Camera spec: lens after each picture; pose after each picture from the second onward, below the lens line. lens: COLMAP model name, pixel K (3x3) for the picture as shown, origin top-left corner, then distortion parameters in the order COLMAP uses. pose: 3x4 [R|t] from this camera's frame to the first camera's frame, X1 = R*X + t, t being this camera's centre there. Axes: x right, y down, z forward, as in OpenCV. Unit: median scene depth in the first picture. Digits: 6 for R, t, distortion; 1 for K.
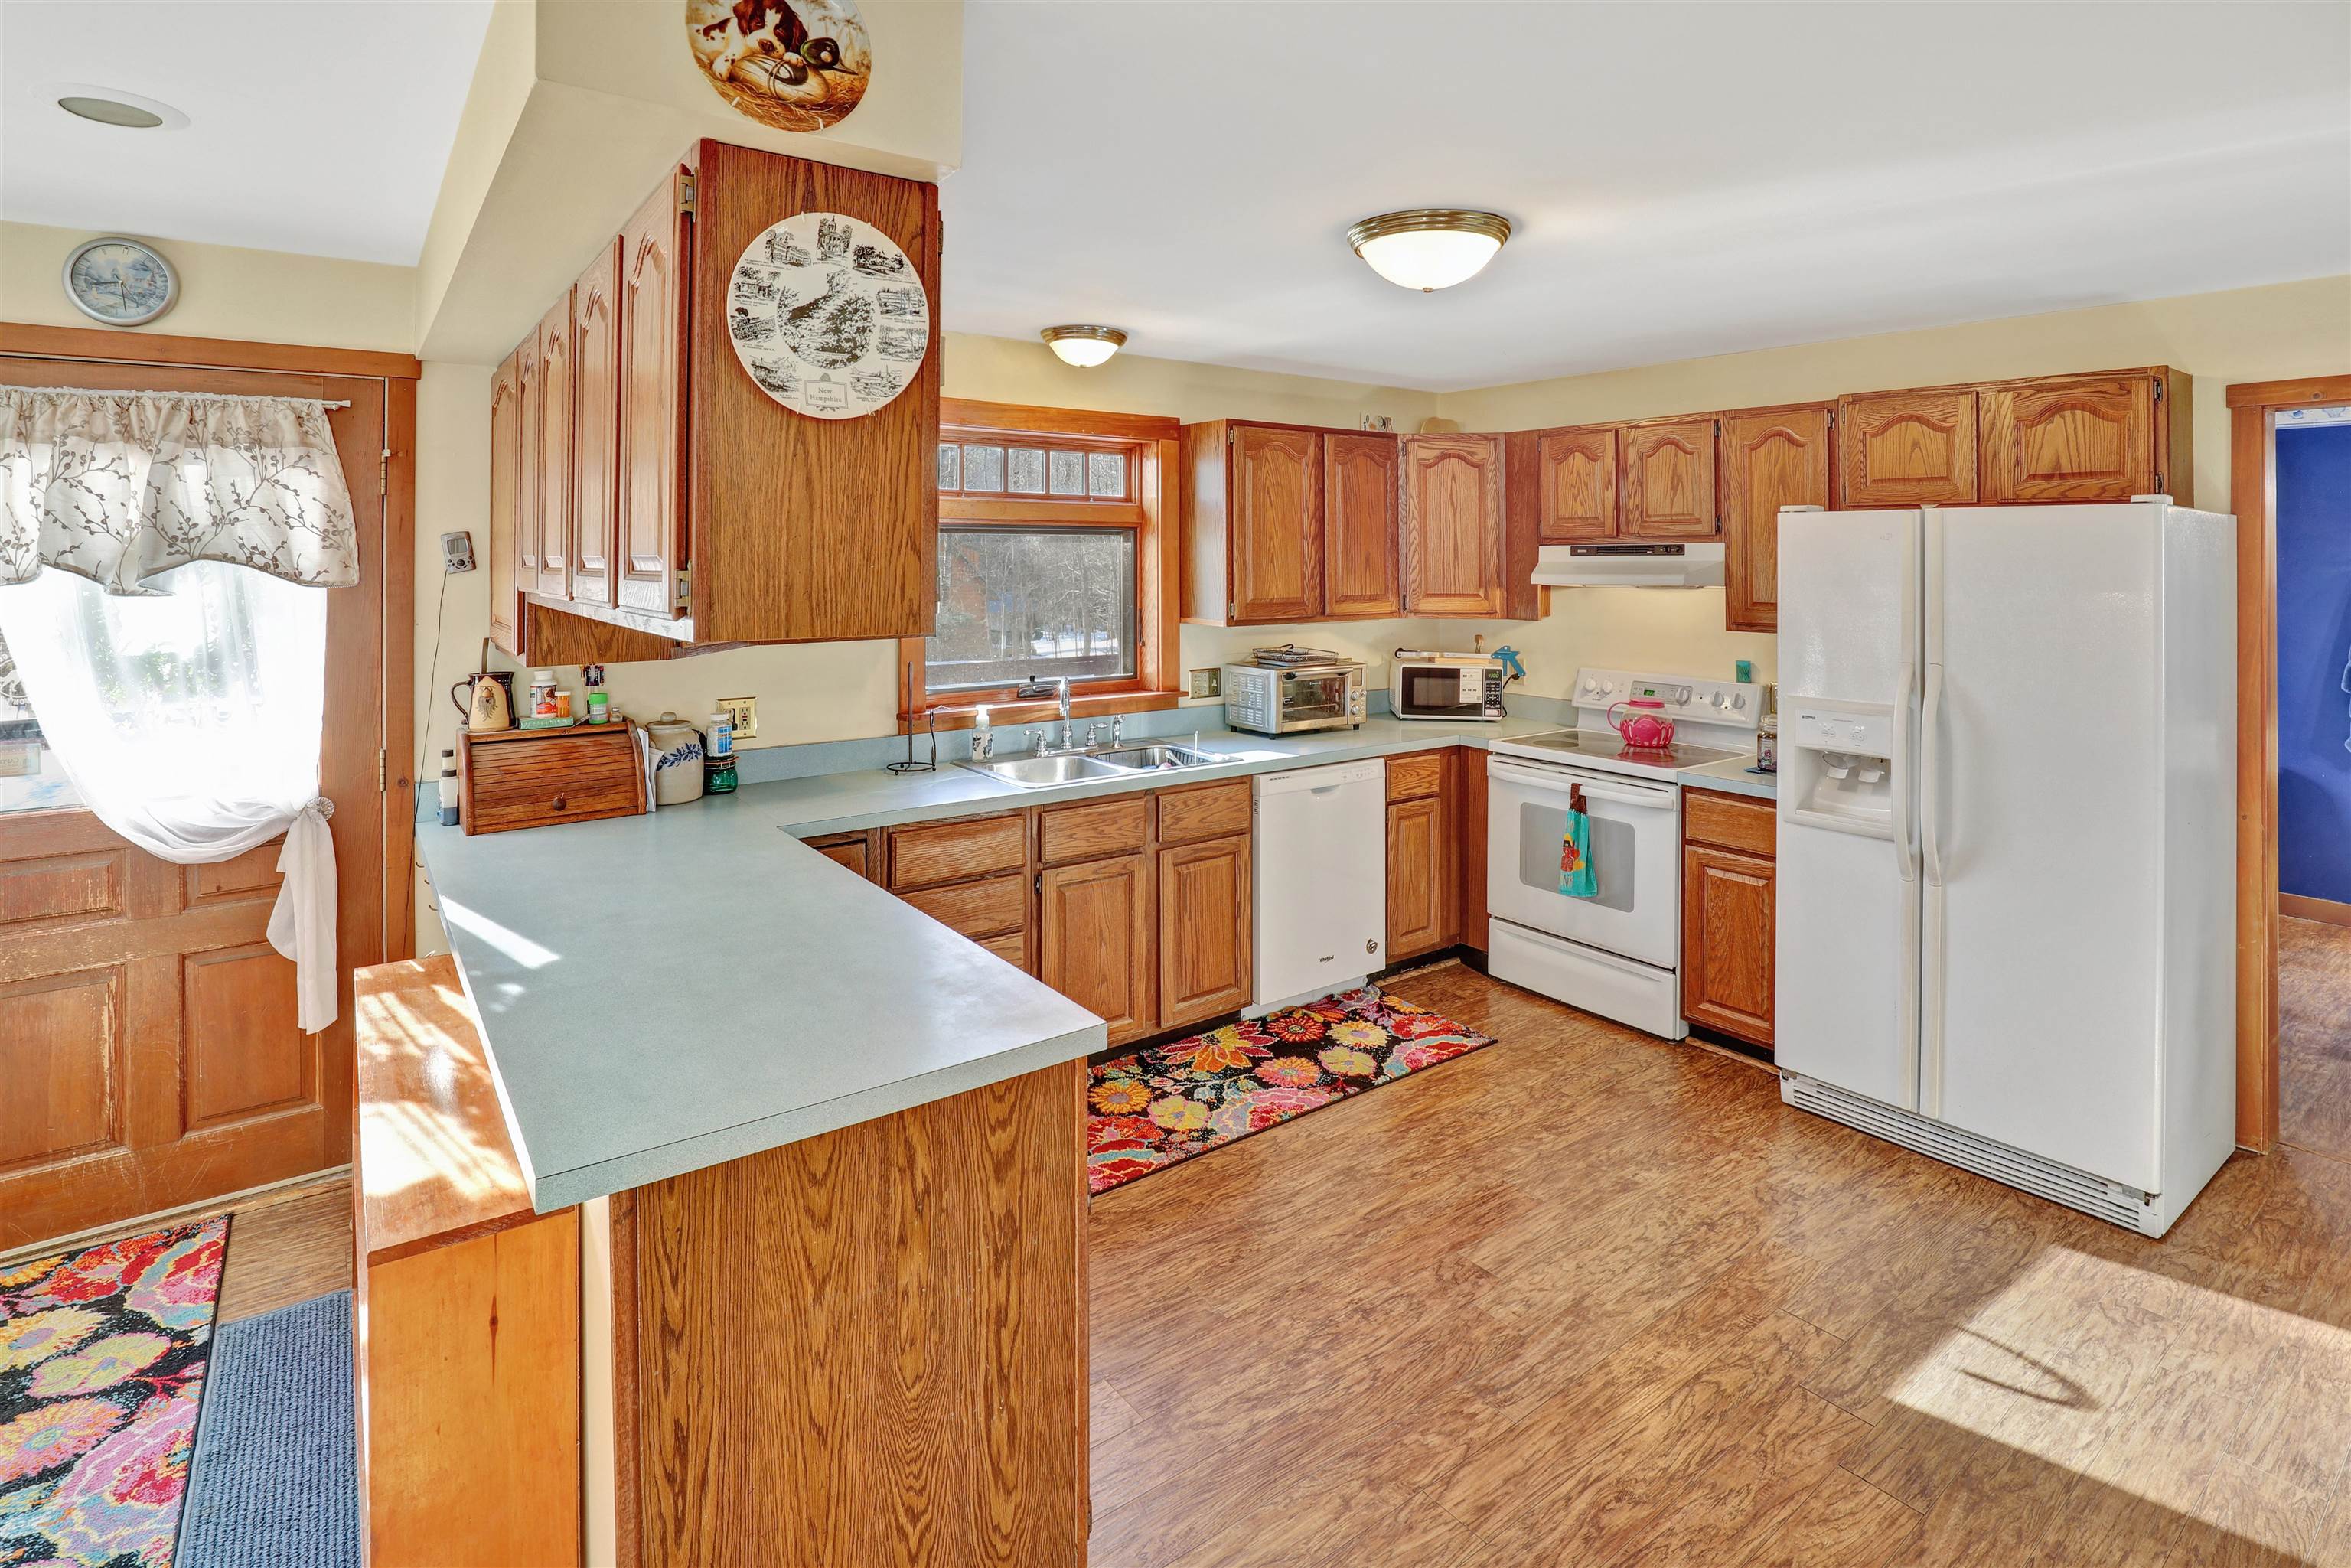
lens RADIAL K [[1154.8, 0, 1201.3], [0, 1154.8, 539.3], [0, 0, 1]] dist [-0.027858, 0.002714]
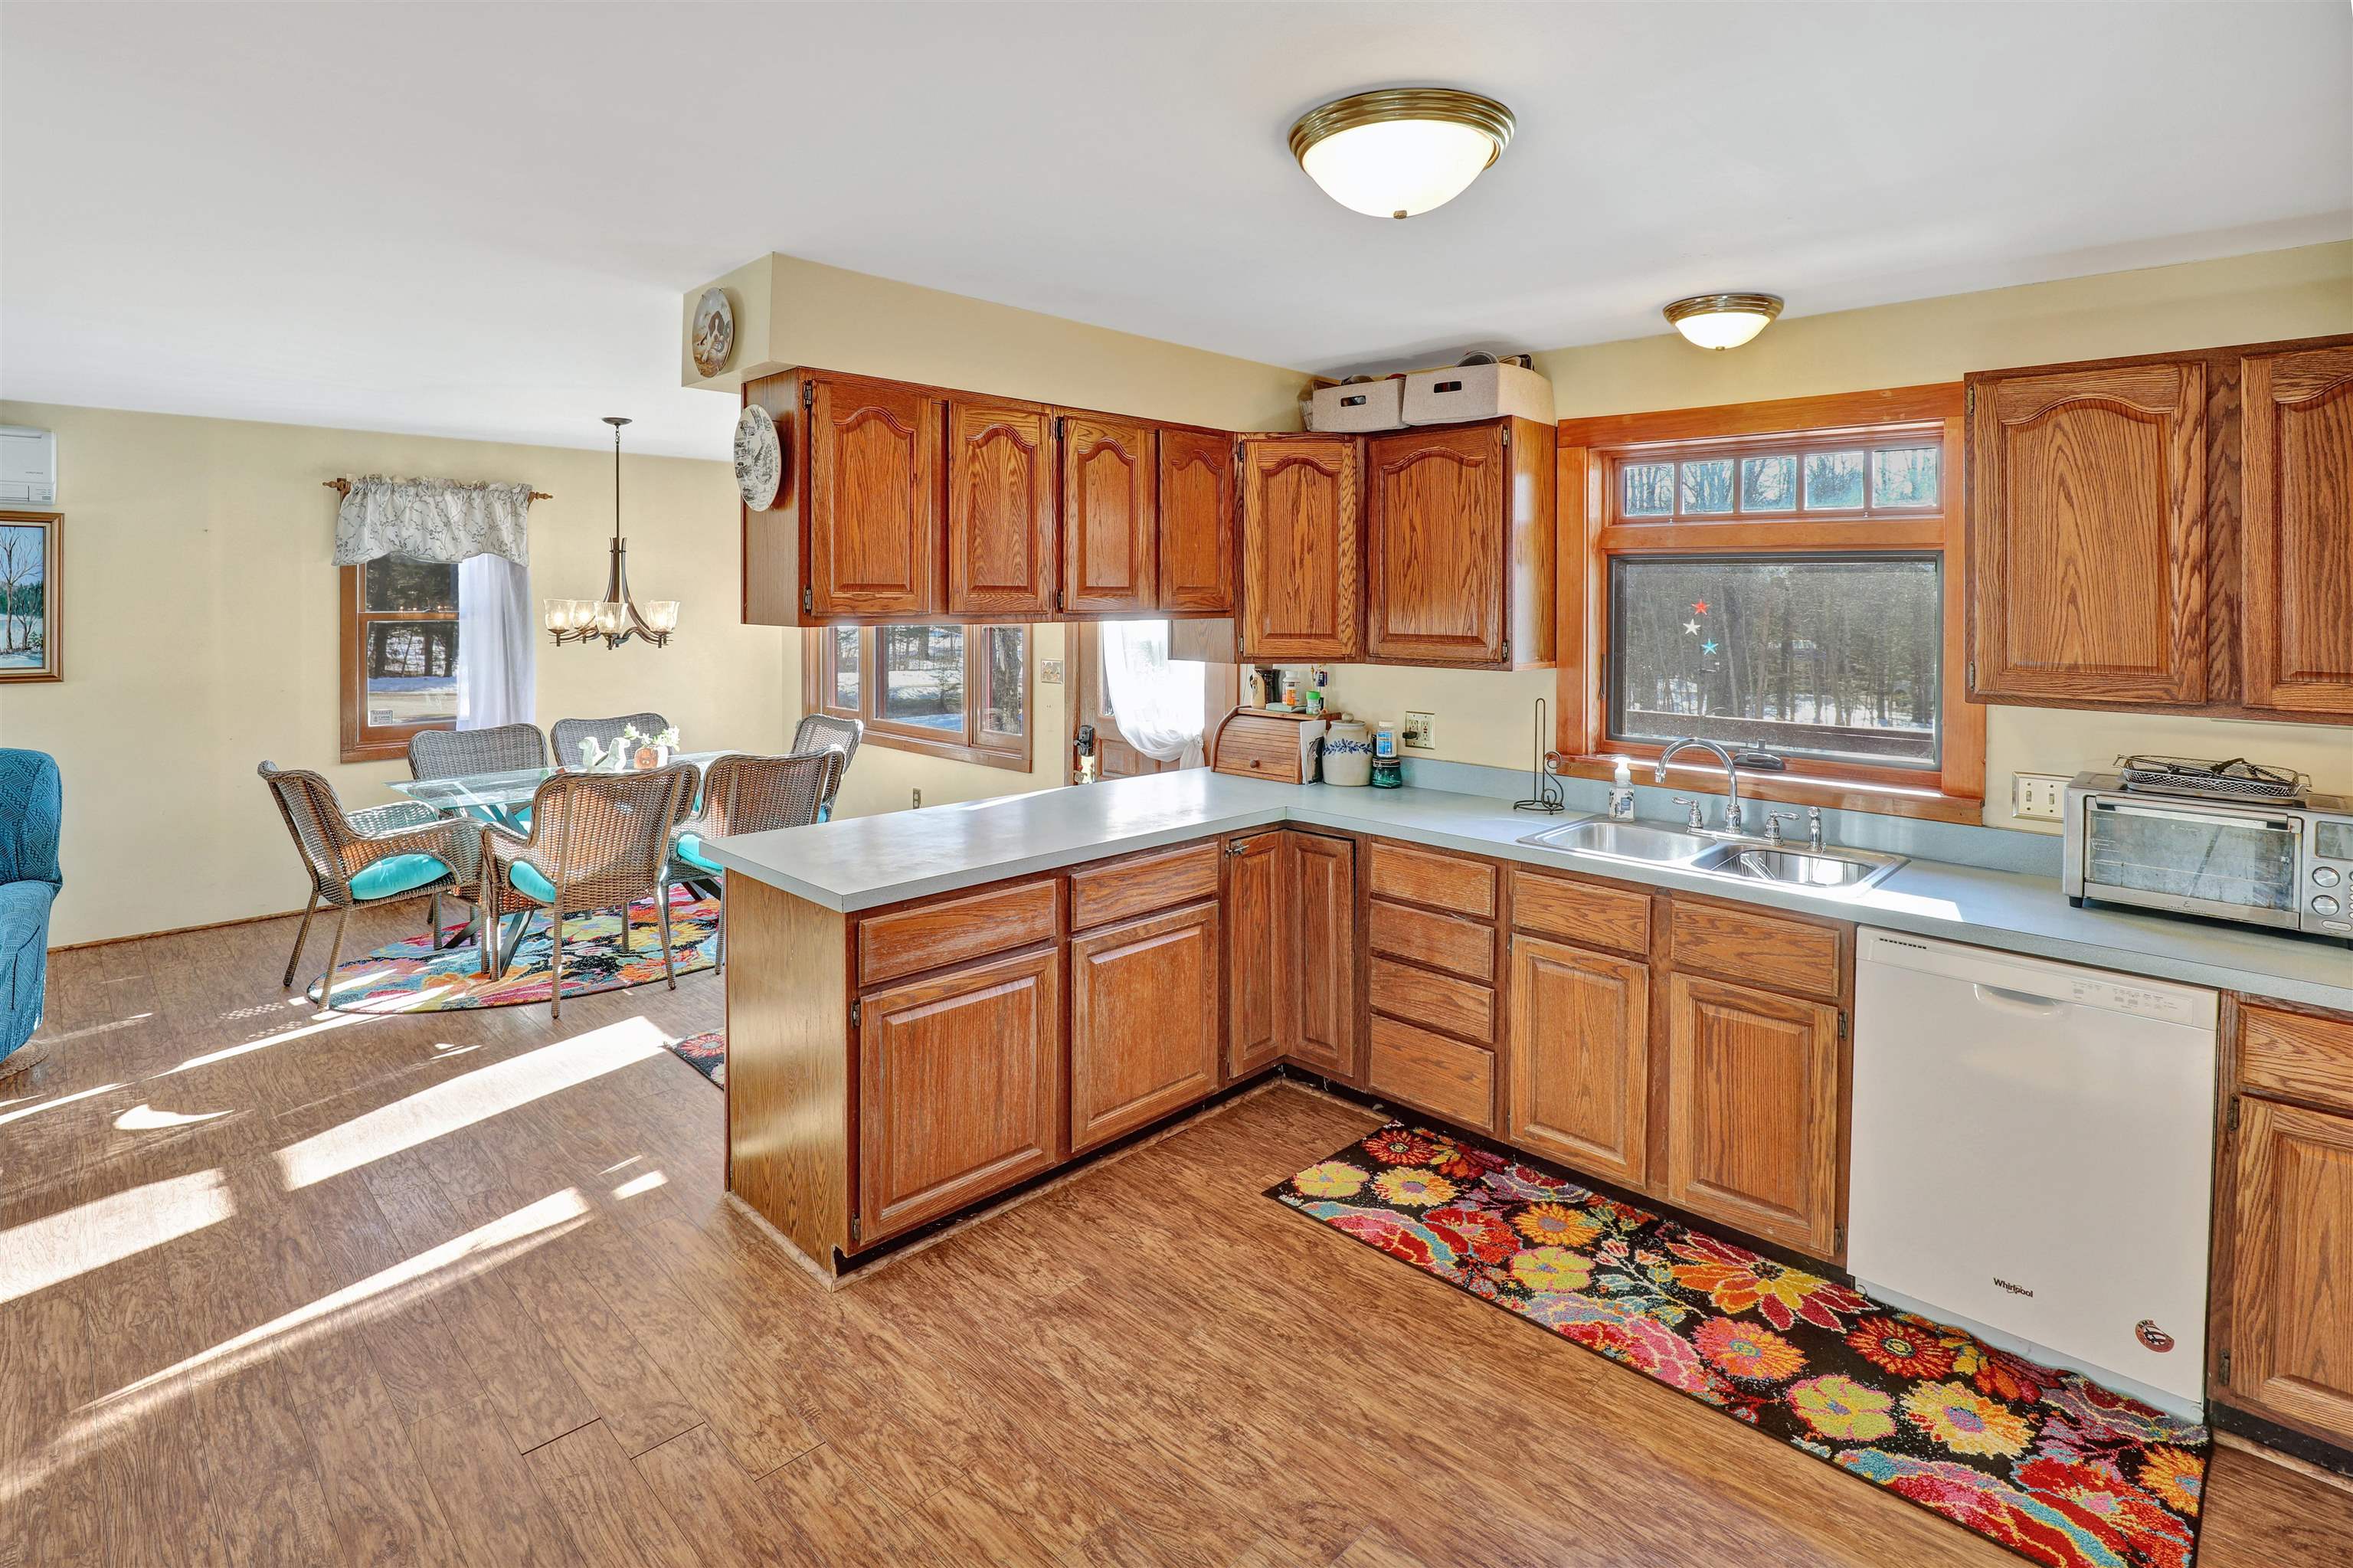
lens RADIAL K [[1155.9, 0, 1173.7], [0, 1155.9, 596.1], [0, 0, 1]] dist [-0.027858, 0.002714]
pose [[0.146826, 0.004074, -0.989154, 0.673684], [0.006728, 0.999964, 0.005117, 0.012957], [0.989139, -0.007406, 0.146793, 0.557780]]
